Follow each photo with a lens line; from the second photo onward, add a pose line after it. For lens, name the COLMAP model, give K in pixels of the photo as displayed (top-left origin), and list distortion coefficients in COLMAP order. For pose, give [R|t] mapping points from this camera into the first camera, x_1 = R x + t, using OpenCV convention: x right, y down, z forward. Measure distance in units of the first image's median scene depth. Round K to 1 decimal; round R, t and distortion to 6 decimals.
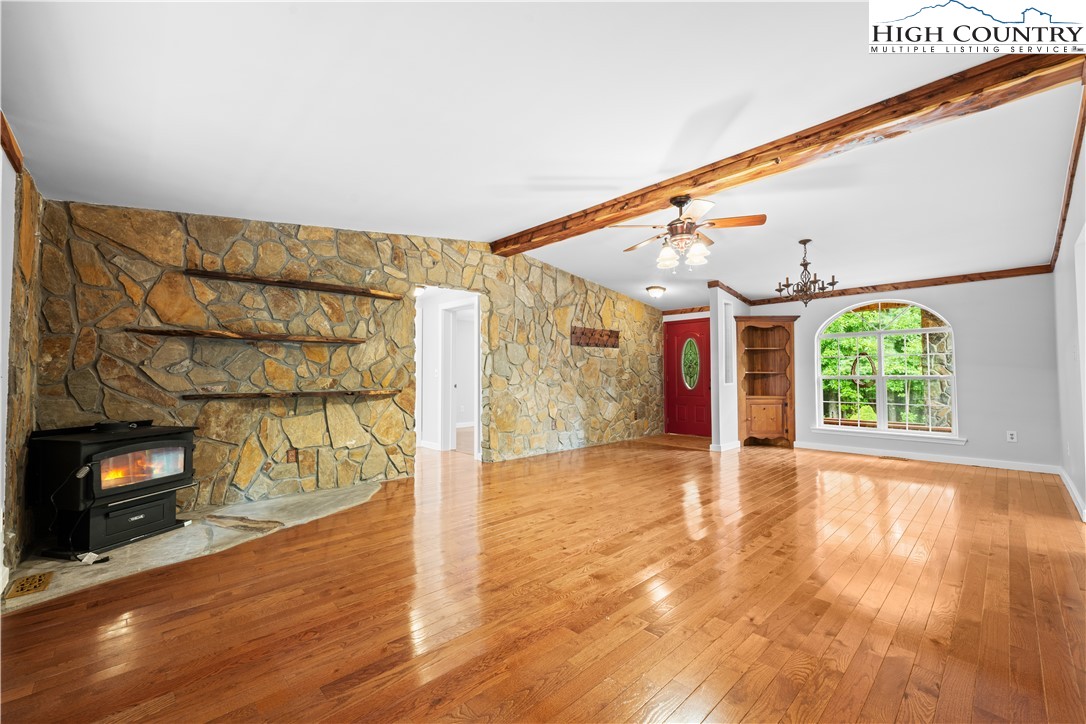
lens RADIAL K [[439.7, 0, 543.0], [0, 439.7, 362.0], [0, 0, 1]] dist [-0.000081, 0.000045]
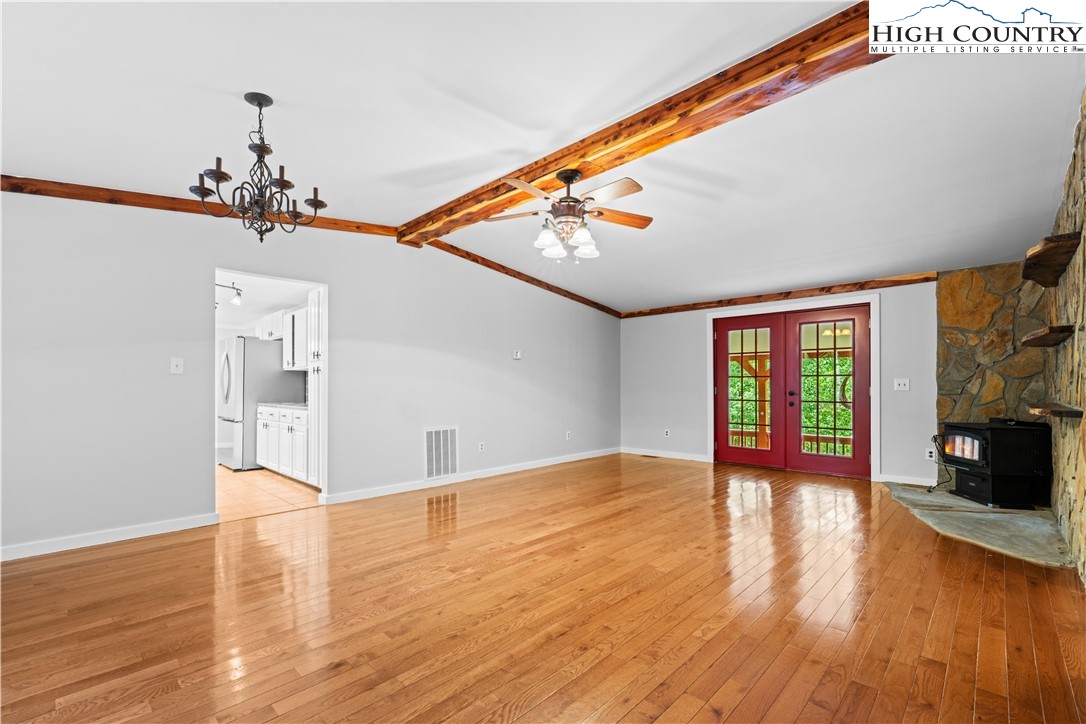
lens RADIAL K [[468.6, 0, 544.4], [0, 468.6, 386.2], [0, 0, 1]] dist [0.001273, 0.000101]
pose [[-0.998649, 0.007071, -0.051483, 0.234617], [0.008594, 0.999531, -0.029404, 0.029977], [0.051251, -0.029806, -0.998241, 1.072139]]
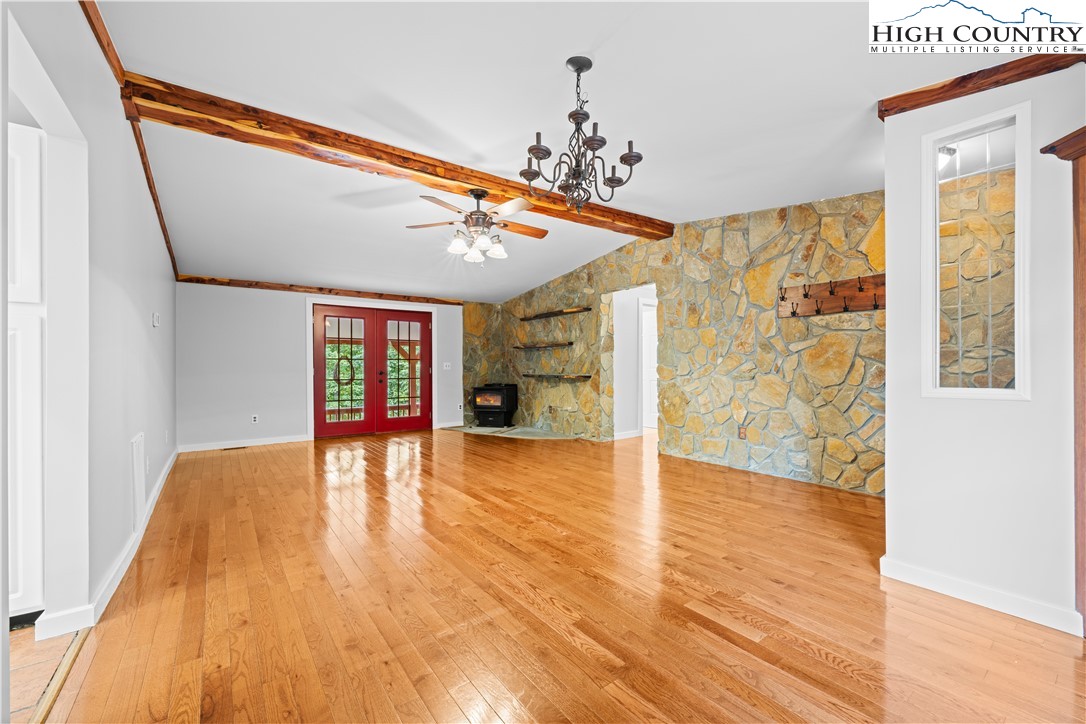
lens RADIAL K [[442.2, 0, 543.0], [0, 442.2, 362.0], [0, 0, 1]] dist [-0.002184, -0.000136]
pose [[-0.122457, -0.005409, -0.992459, 0.749218], [0.036575, 0.999281, -0.009959, 0.019985], [0.991800, -0.037519, -0.122171, 0.722353]]
